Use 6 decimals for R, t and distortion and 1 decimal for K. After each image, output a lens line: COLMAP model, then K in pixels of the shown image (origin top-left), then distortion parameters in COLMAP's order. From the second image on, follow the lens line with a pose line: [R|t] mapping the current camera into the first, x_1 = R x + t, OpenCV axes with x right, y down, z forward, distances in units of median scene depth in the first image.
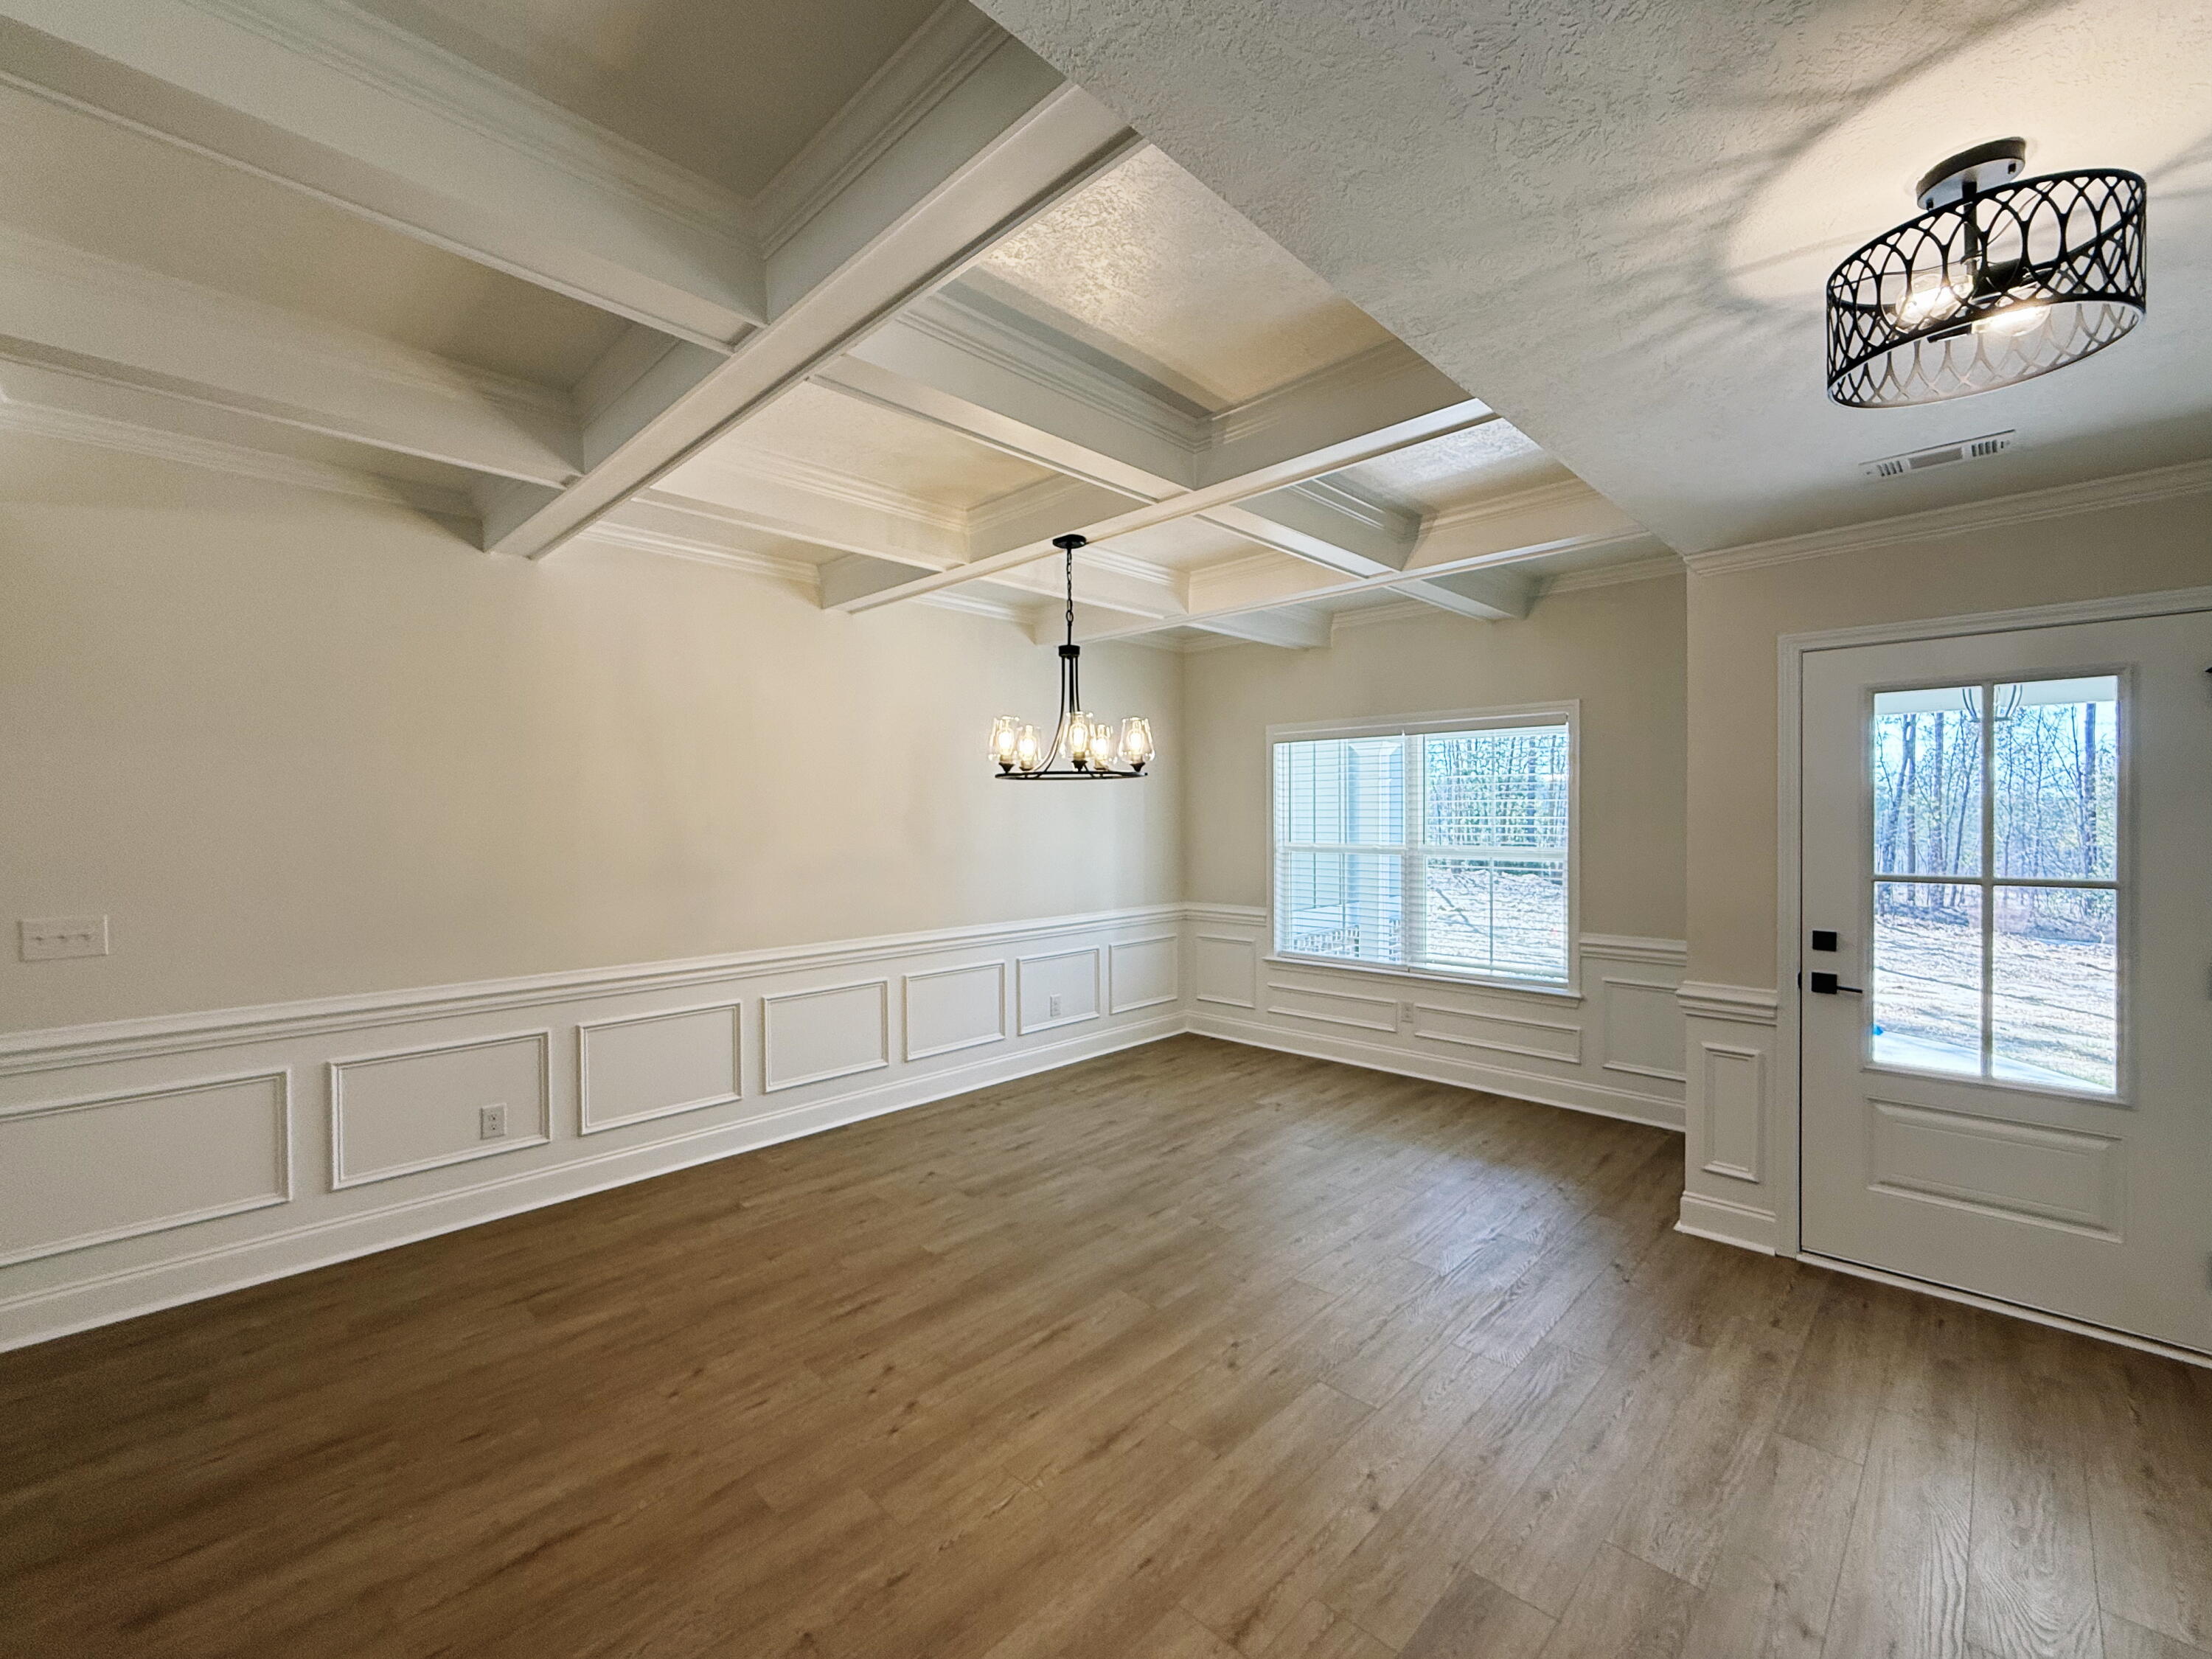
lens RADIAL K [[929.7, 0, 1114.6], [0, 929.7, 828.3], [0, 0, 1]] dist [0.002127, 0.000458]
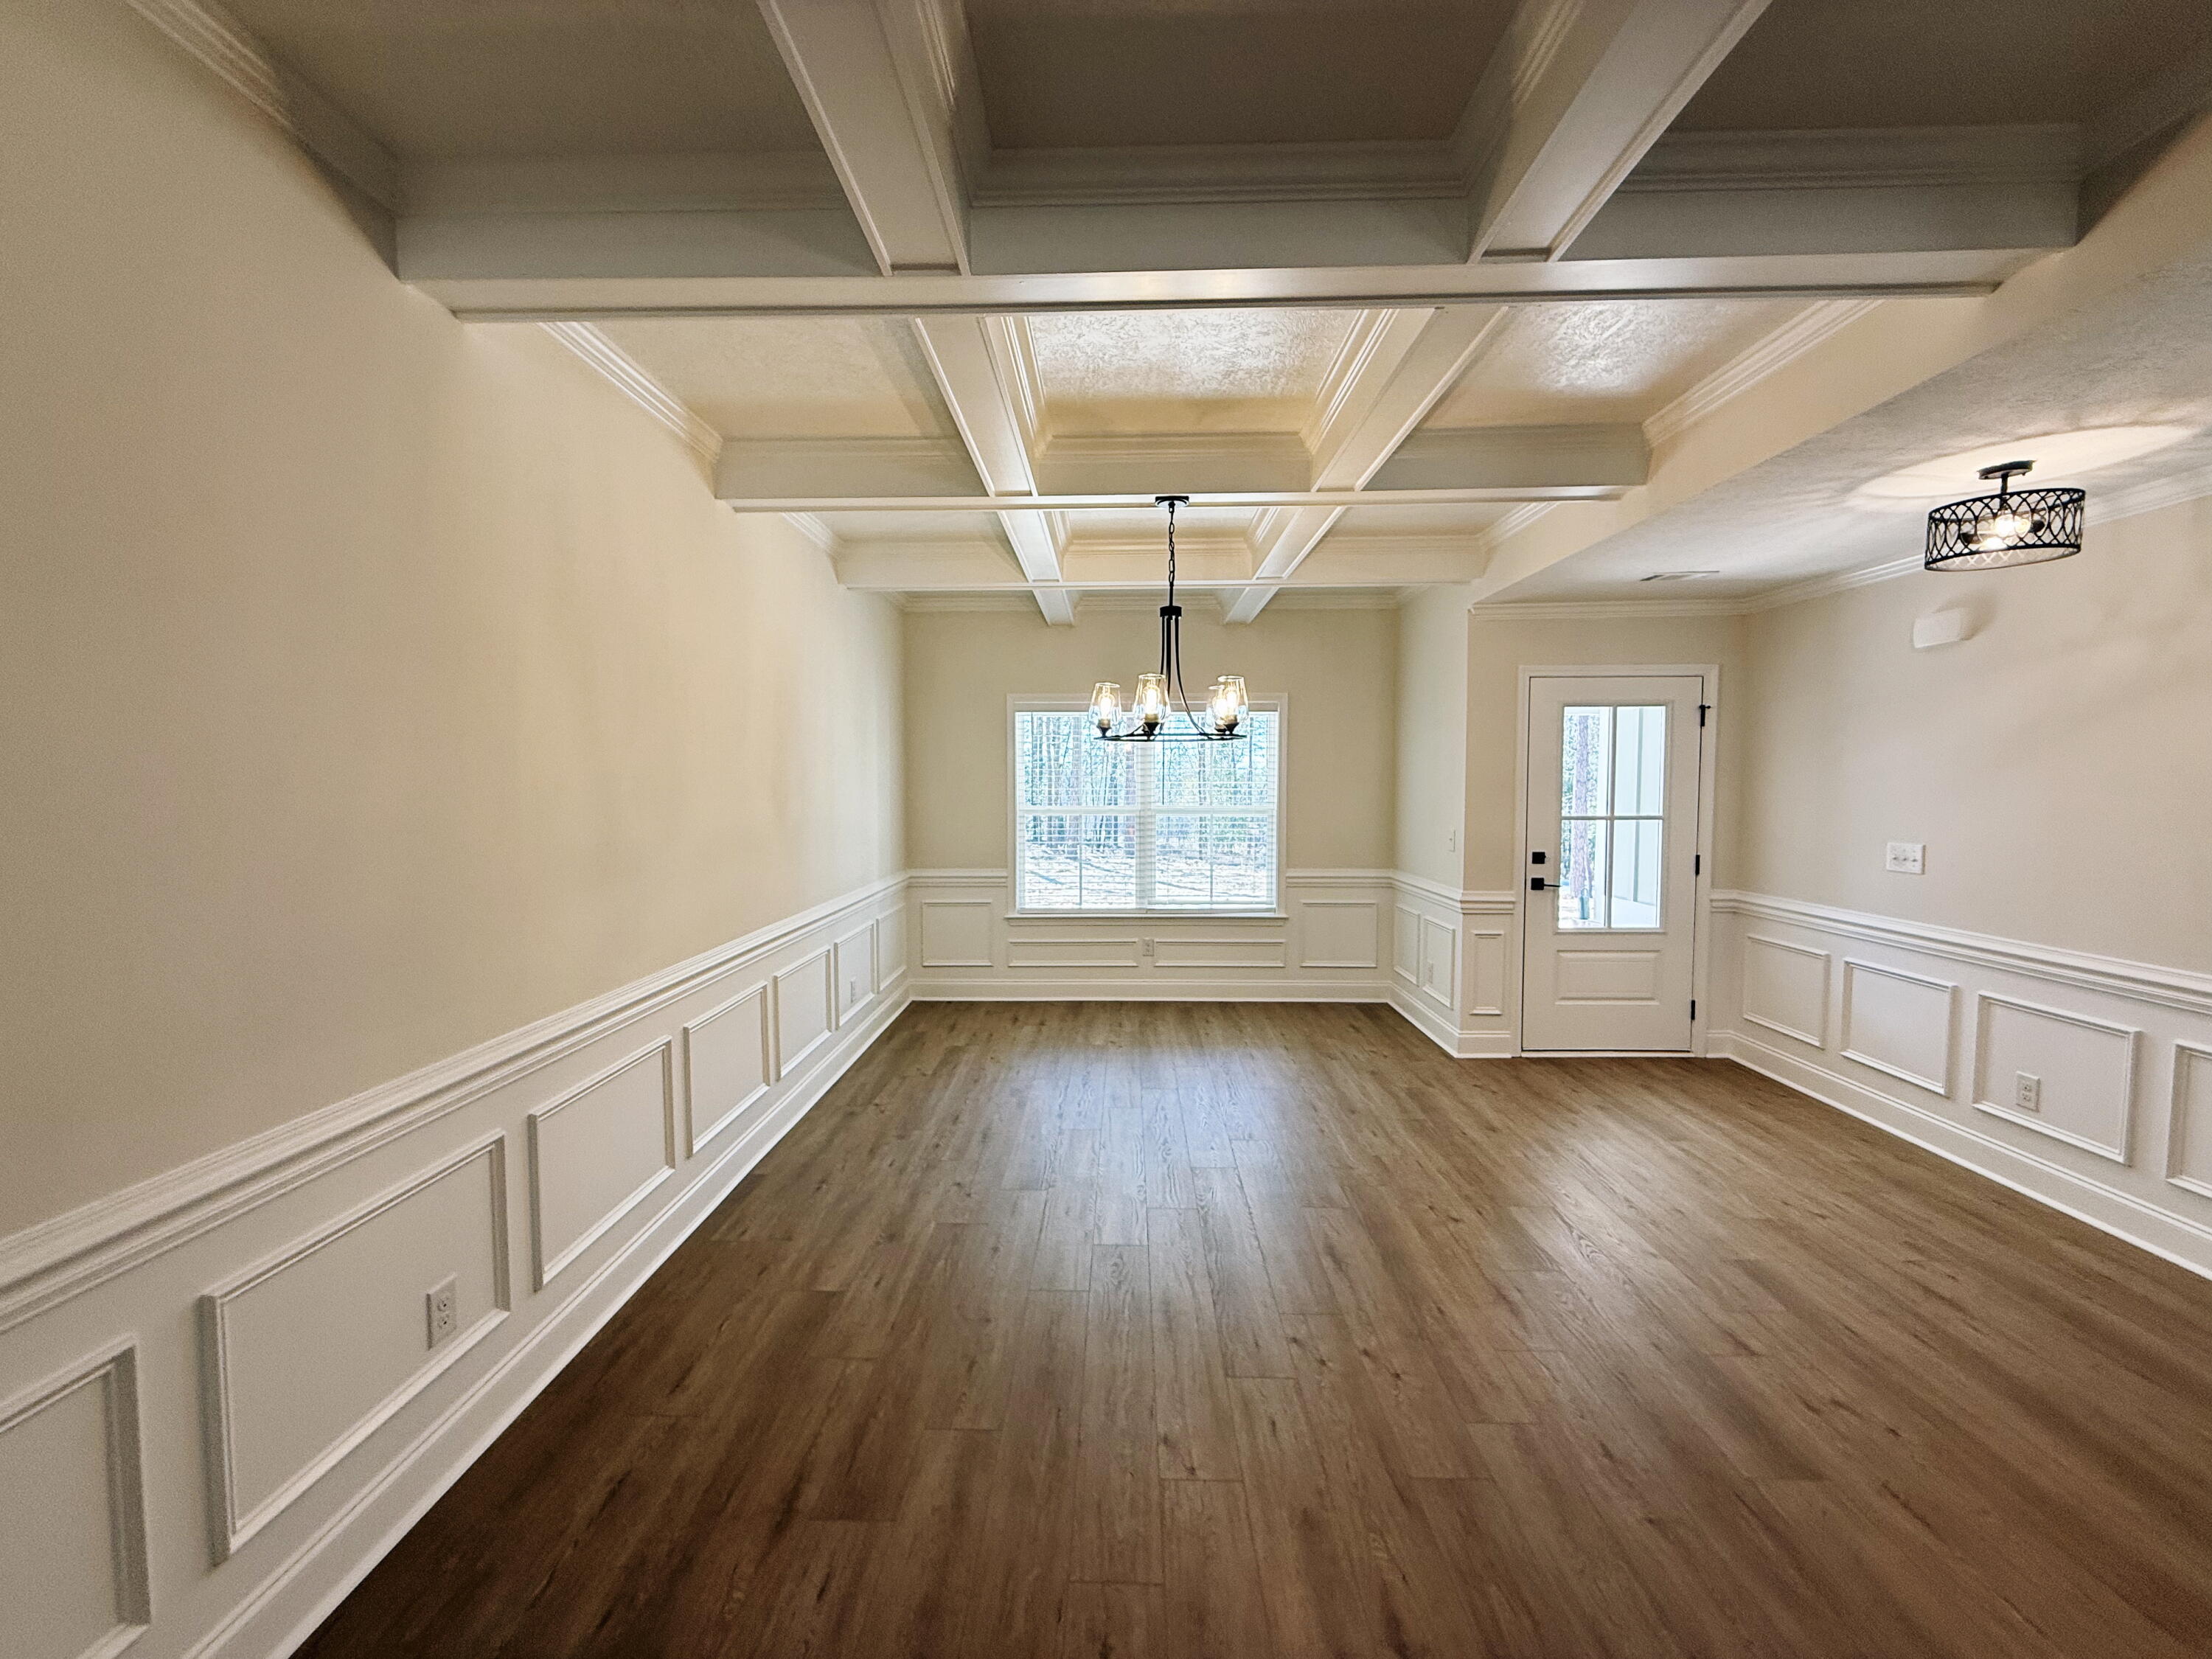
lens RADIAL K [[879.9, 0, 1098.6], [0, 879.9, 826.1], [0, 0, 1]] dist [0.000713, -0.000279]
pose [[0.736370, -0.030186, 0.675906, -0.761319], [0.007305, 0.999301, 0.036669, 0.003393], [-0.676540, -0.022064, 0.736075, 0.357564]]
